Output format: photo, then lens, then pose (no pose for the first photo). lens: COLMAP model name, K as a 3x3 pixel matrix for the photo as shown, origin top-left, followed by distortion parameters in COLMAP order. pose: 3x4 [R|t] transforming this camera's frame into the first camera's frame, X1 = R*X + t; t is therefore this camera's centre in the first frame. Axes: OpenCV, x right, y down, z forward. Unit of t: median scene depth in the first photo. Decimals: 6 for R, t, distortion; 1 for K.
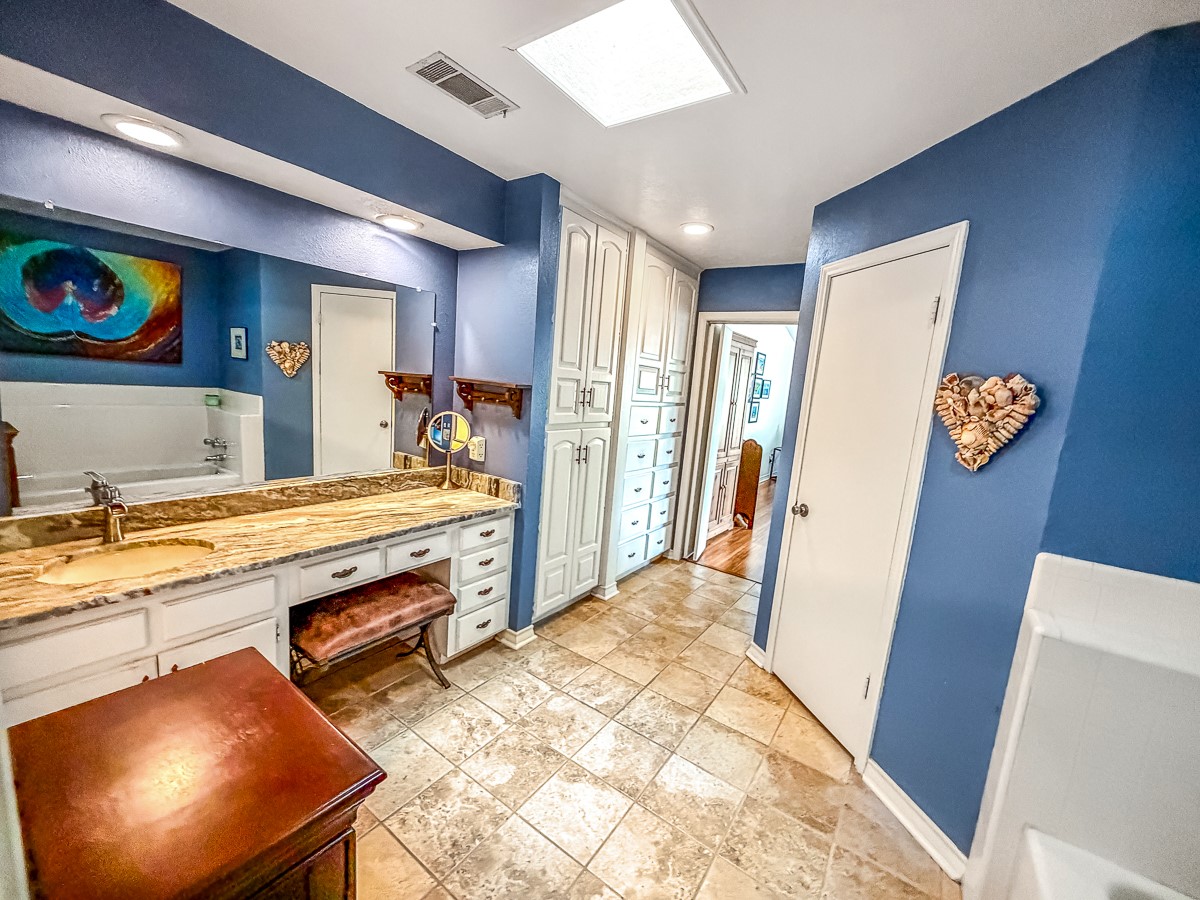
lens RADIAL K [[485.4, 0, 598.8], [0, 485.4, 452.9], [0, 0, 1]] dist [-0.000654, -0.000407]
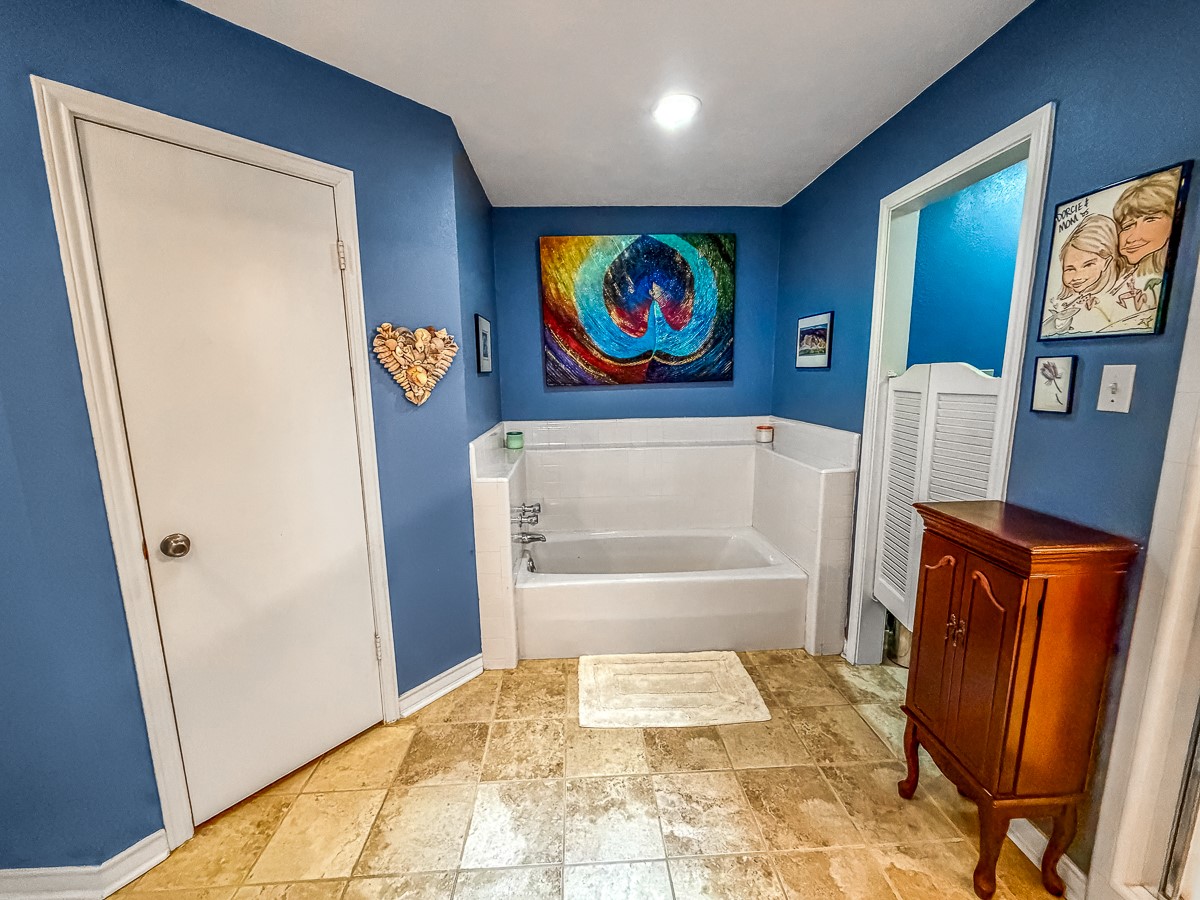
lens RADIAL K [[485.4, 0, 598.4], [0, 485.4, 452.7], [0, 0, 1]] dist [-0.000654, -0.000407]
pose [[-0.619166, -0.195910, 0.760429, -0.454661], [0.082361, 0.946836, 0.310995, -0.182060], [-0.780929, 0.255187, -0.570113, 1.282193]]
